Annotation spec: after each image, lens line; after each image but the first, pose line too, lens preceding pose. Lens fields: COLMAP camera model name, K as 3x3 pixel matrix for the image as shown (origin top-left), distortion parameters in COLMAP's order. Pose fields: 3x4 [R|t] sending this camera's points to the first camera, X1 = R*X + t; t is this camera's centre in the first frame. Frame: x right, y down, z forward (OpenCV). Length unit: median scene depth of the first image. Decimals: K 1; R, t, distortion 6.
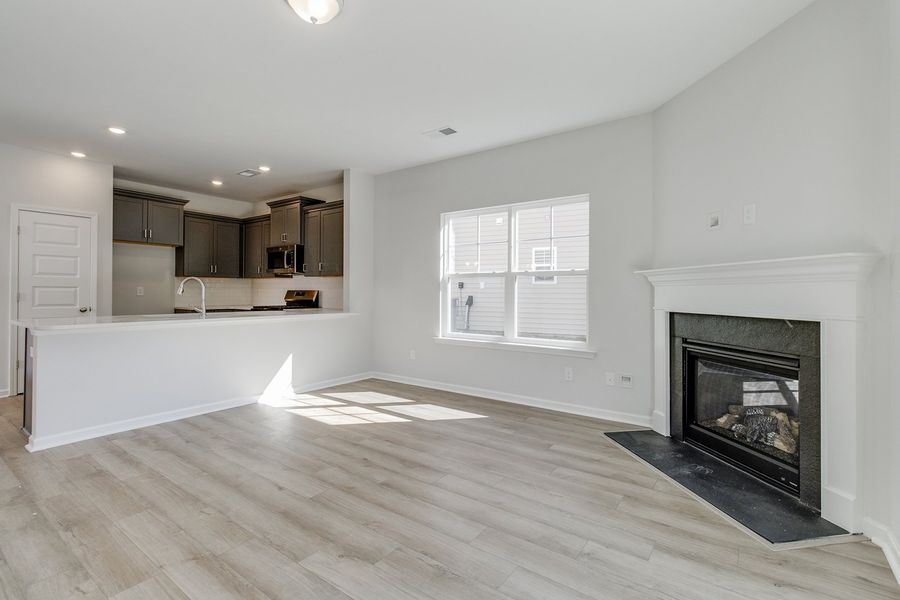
lens RADIAL K [[415.3, 0, 459.8], [0, 415.3, 291.1], [0, 0, 1]] dist [-0.000271, 0.000067]
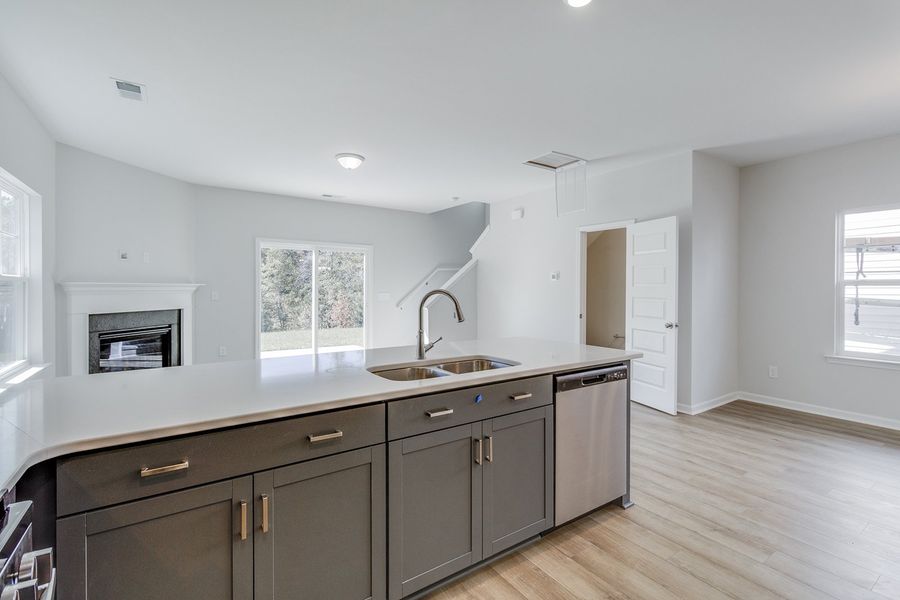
lens RADIAL K [[415.3, 0, 459.8], [0, 415.3, 291.1], [0, 0, 1]] dist [-0.000271, 0.000067]
pose [[-0.942755, -0.010641, 0.333316, -0.899918], [-0.010332, 0.999943, 0.002699, -0.033958], [-0.333325, -0.000900, -0.942811, 1.589626]]
